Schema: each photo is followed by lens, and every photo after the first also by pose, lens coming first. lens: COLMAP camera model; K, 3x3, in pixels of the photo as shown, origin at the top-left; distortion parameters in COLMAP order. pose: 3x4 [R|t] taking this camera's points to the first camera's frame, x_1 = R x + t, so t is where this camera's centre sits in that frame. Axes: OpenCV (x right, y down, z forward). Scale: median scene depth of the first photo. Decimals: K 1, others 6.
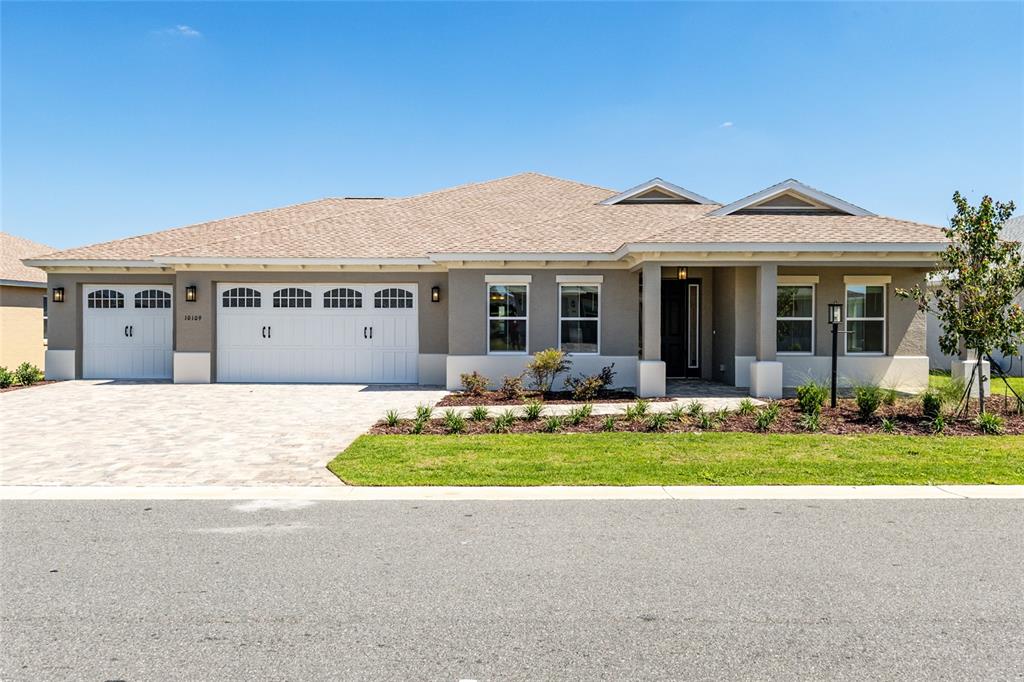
lens RADIAL K [[814.0, 0, 513.4], [0, 814.0, 340.3], [0, 0, 1]] dist [0.006243, -0.010214]
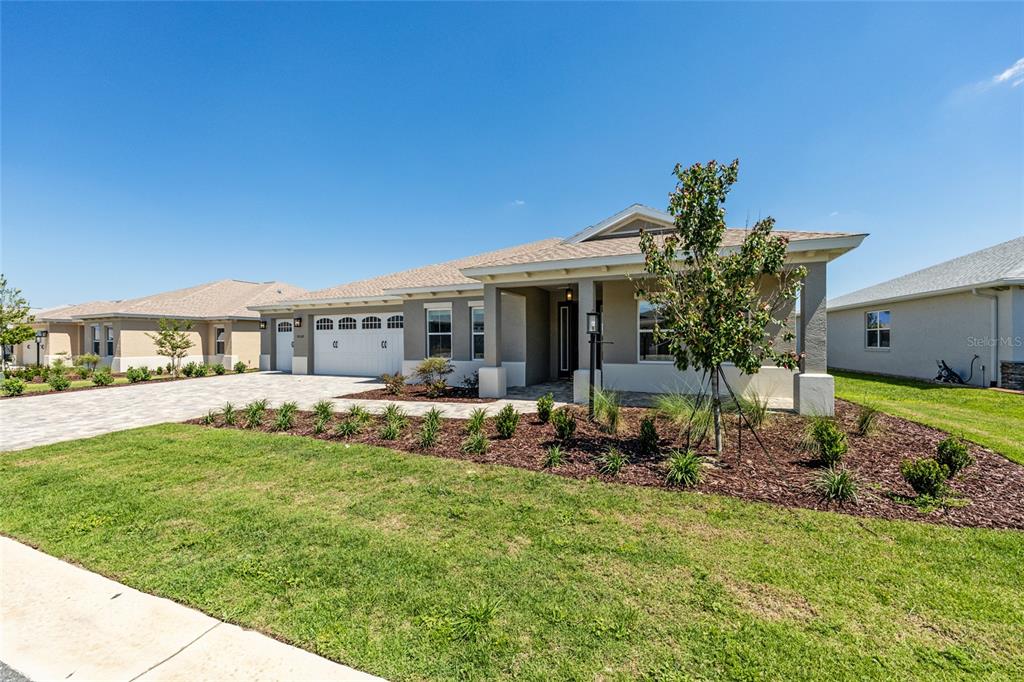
lens RADIAL K [[410.9, 0, 517.2], [0, 410.9, 345.6], [0, 0, 1]] dist [-0.000113, 0.000767]
pose [[0.918360, -0.002887, -0.395735, 0.383890], [0.000901, 0.999986, -0.005203, -0.003107], [0.395744, 0.004422, 0.918350, 0.396402]]
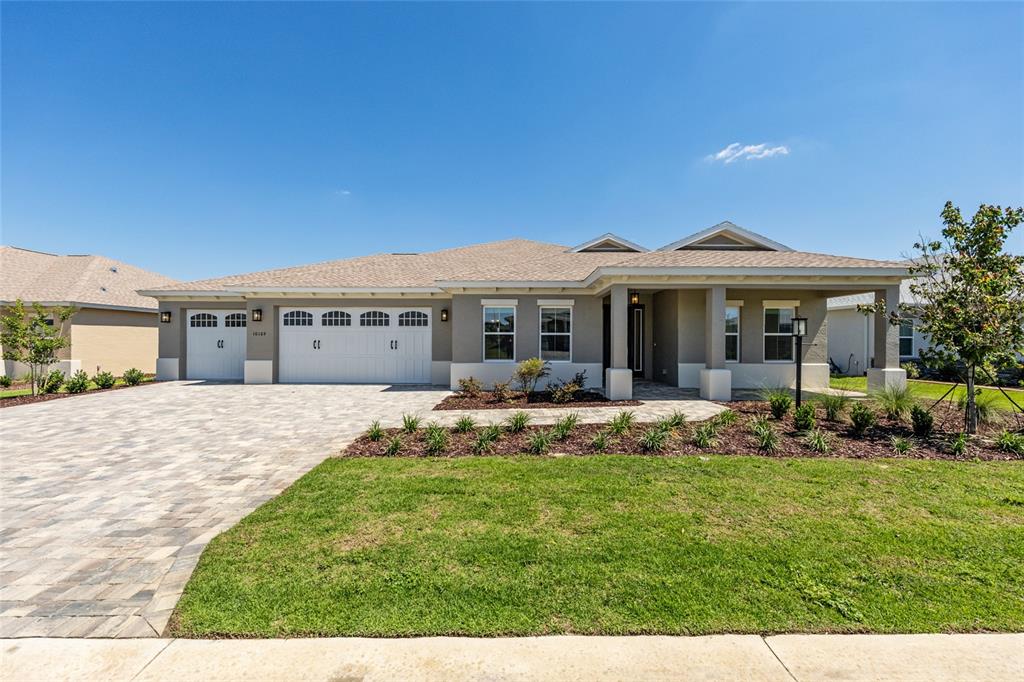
lens RADIAL K [[410.9, 0, 510.8], [0, 410.9, 344.6], [0, 0, 1]] dist [-0.000113, 0.000767]
pose [[0.999998, -0.000422, 0.002015, 0.009633], [0.000442, 0.999952, -0.009832, -0.003434], [-0.002011, 0.009833, 0.999950, 0.350635]]
